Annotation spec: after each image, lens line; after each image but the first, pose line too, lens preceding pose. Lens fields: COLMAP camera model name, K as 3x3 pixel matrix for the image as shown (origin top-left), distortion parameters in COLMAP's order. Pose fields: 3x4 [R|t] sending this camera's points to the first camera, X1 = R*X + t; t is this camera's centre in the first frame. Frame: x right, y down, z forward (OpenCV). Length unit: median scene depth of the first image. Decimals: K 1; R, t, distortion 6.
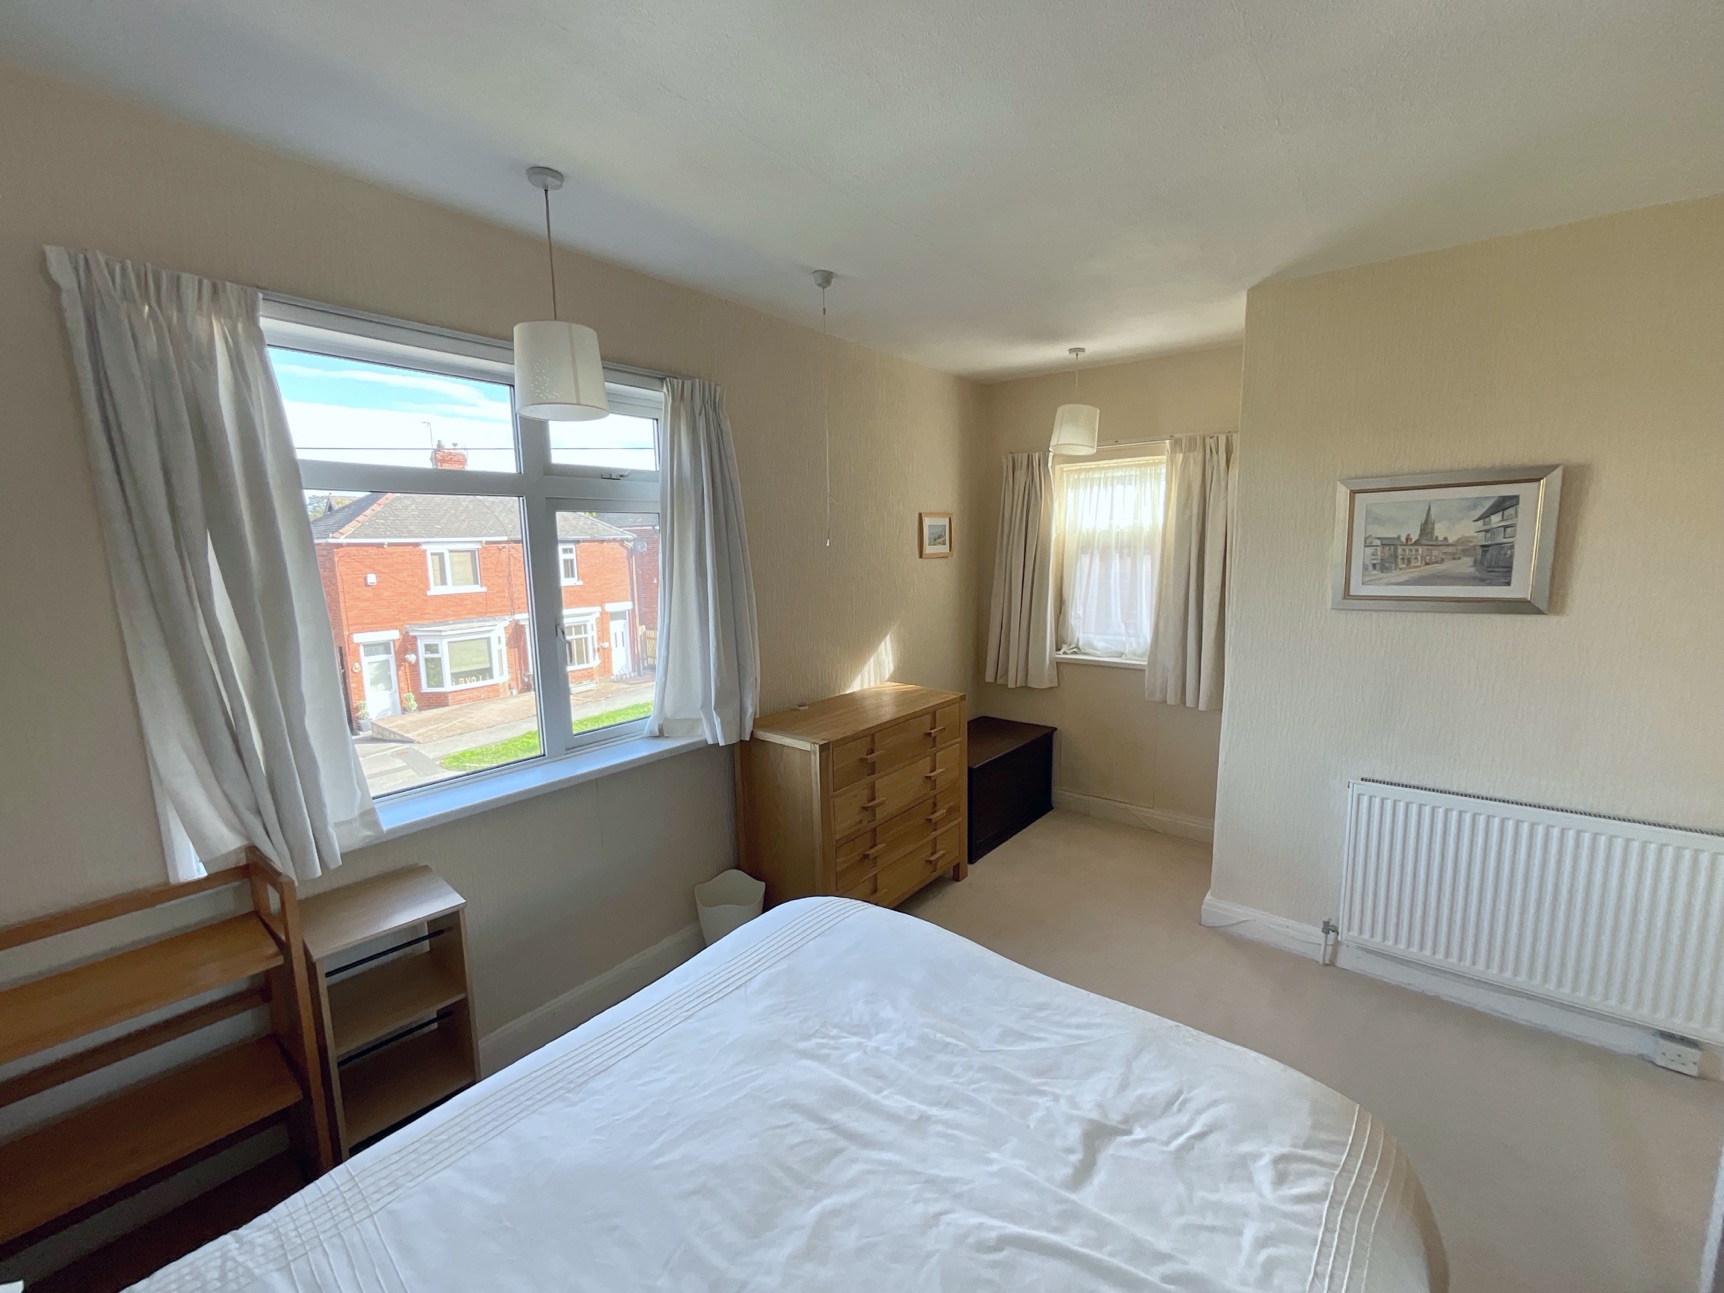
lens RADIAL K [[694.1, 0, 863.1], [0, 694.1, 641.3], [0, 0, 1]] dist [-0.007614, 0.001710]
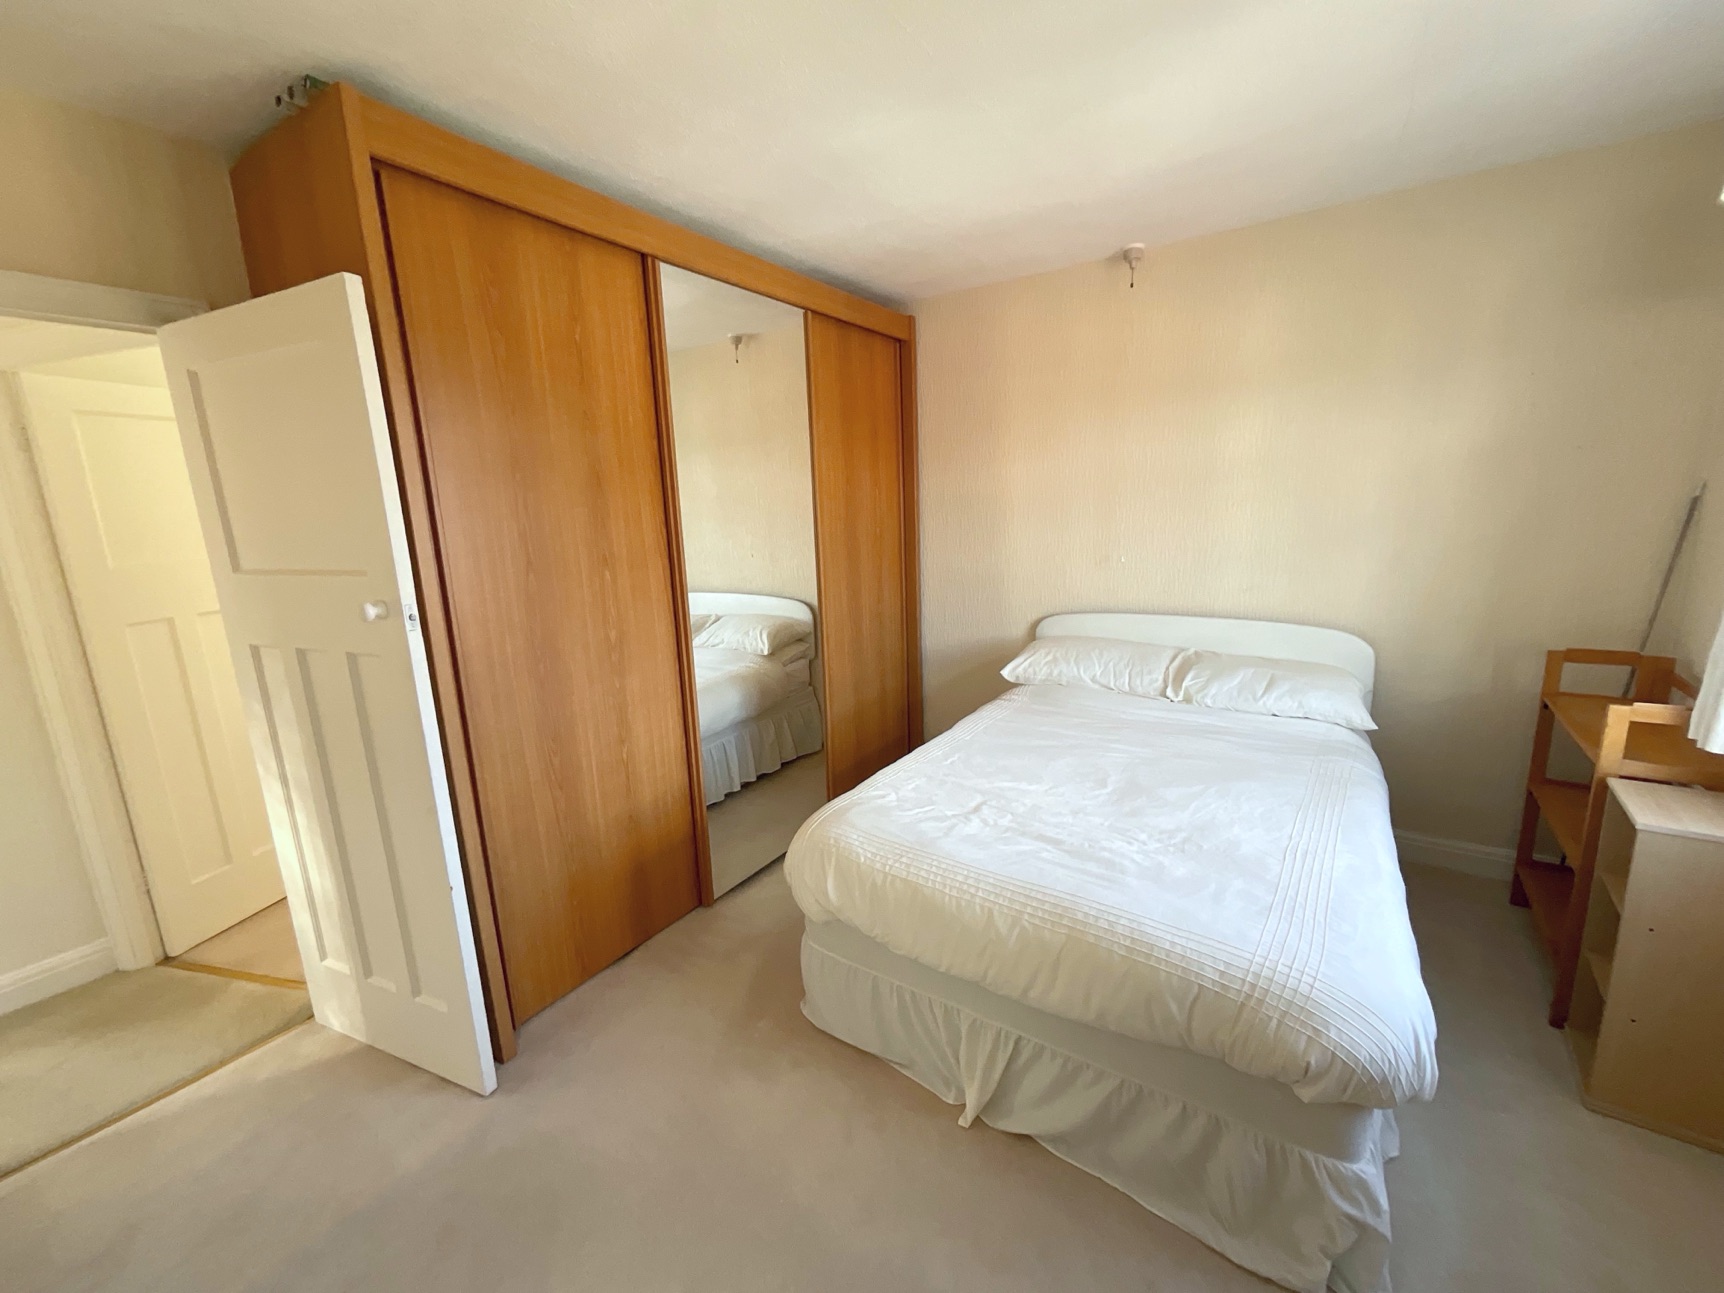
lens RADIAL K [[694.1, 0, 859.5], [0, 694.1, 645.1], [0, 0, 1]] dist [-0.007614, 0.001710]
pose [[-0.995128, 0.066676, -0.072623, 0.369537], [0.038488, 0.940910, 0.336462, -0.140478], [0.090766, 0.332028, -0.938892, 1.269155]]
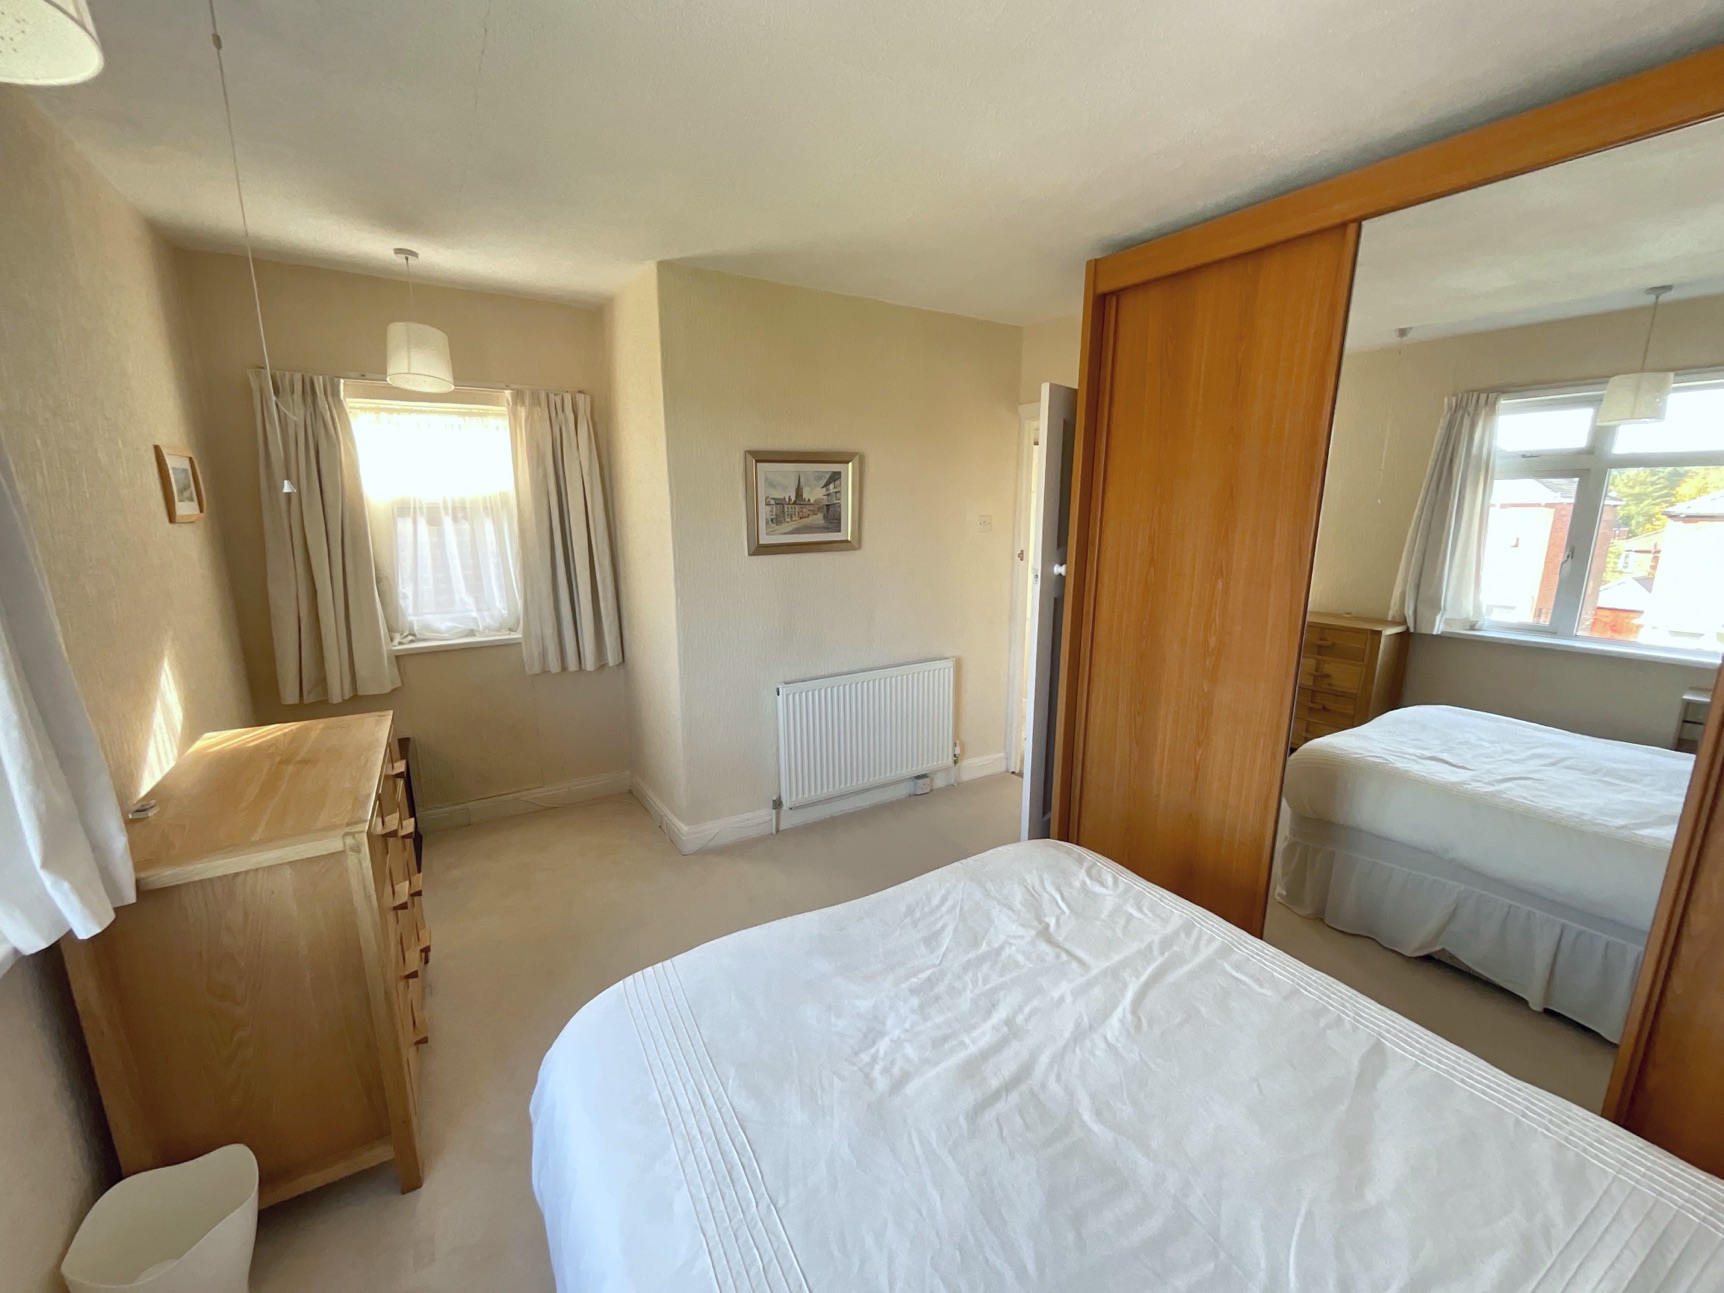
lens RADIAL K [[694.1, 0, 861.3], [0, 694.1, 642.6], [0, 0, 1]] dist [-0.007614, 0.001710]
pose [[0.343094, -0.168862, 0.923998, -0.477226], [0.129523, 0.982816, 0.131517, -0.035526], [-0.930328, 0.074556, 0.359069, 0.418608]]
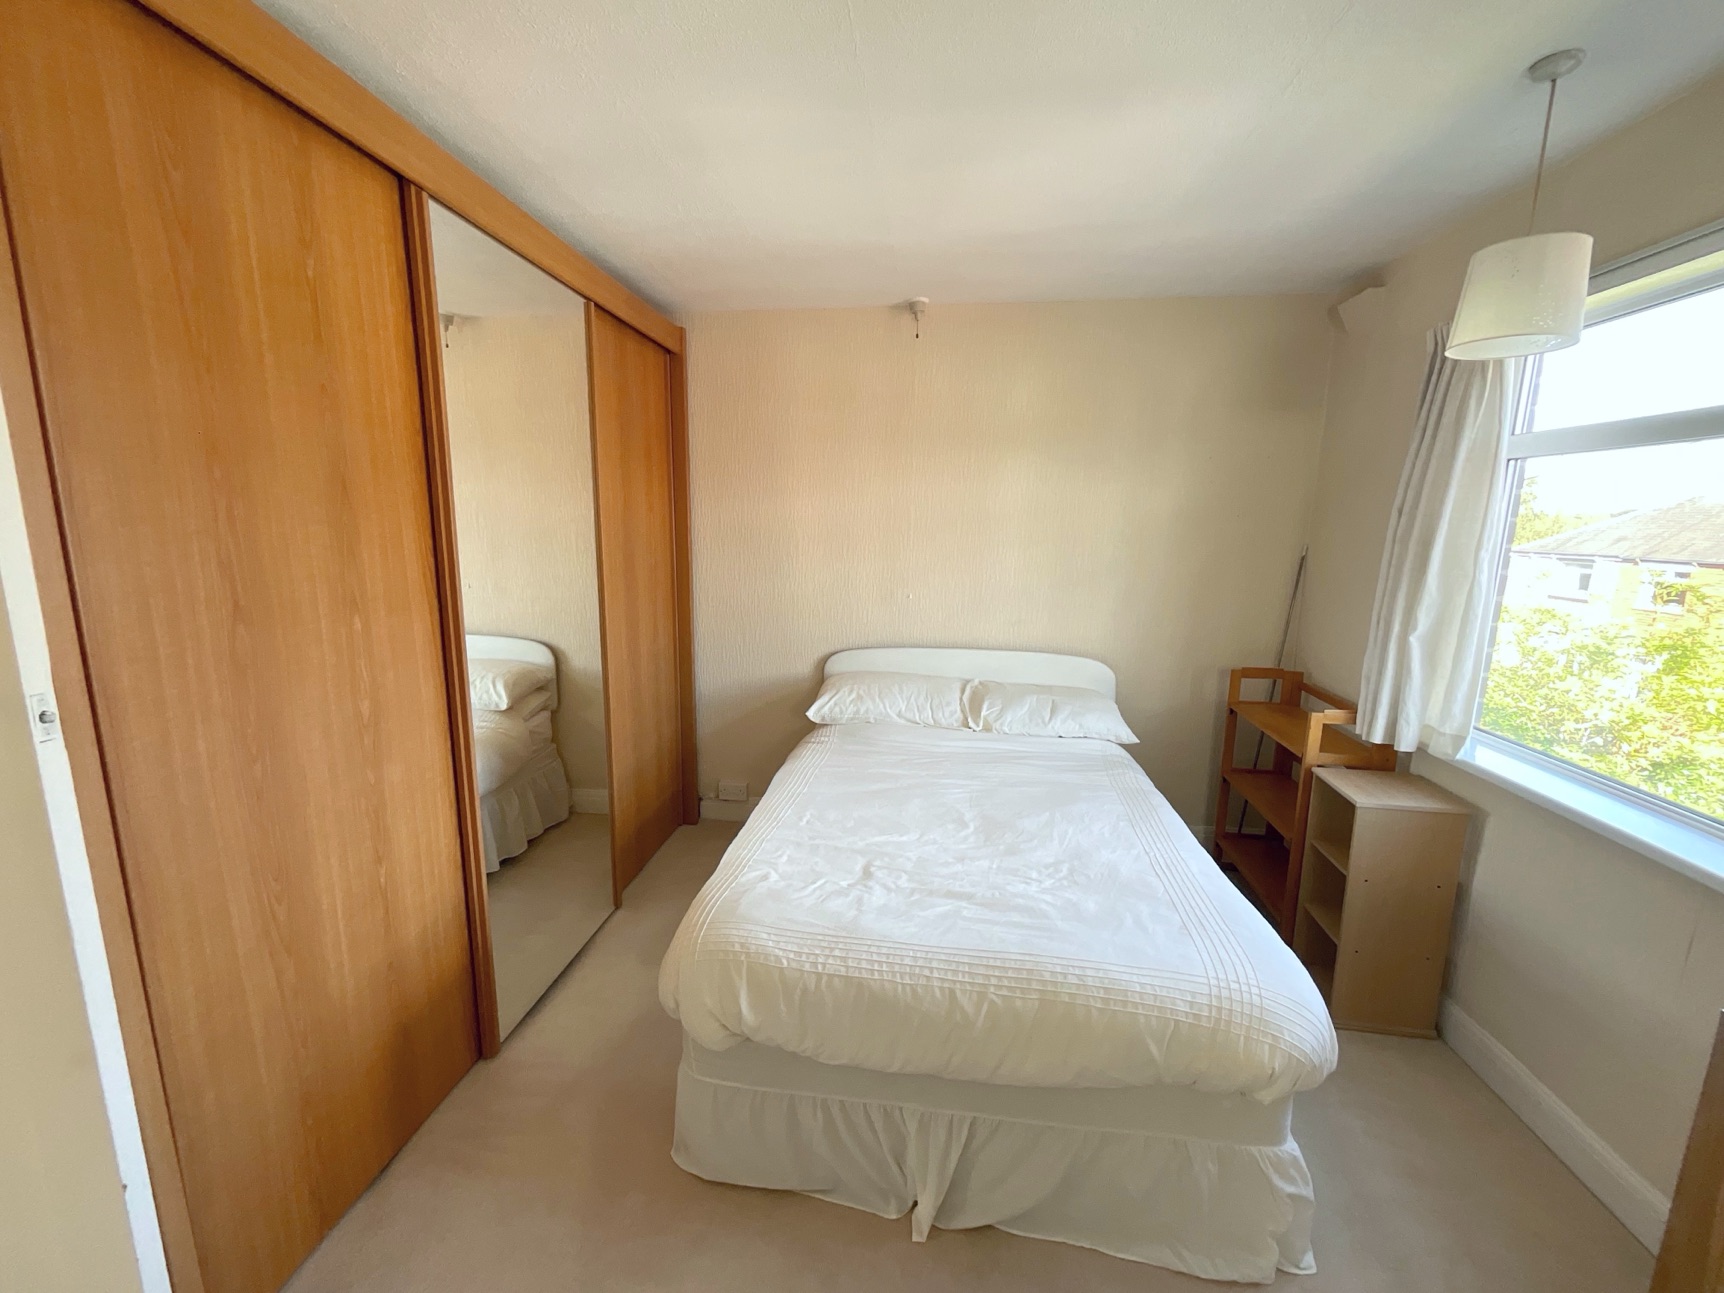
lens RADIAL K [[694.1, 0, 857.5], [0, 694.1, 646.2], [0, 0, 1]] dist [-0.007614, 0.001710]
pose [[-0.852267, 0.093045, -0.514766, 0.578023], [-0.073669, 0.952898, 0.294207, -0.130677], [0.517894, 0.288665, -0.805269, 1.088133]]
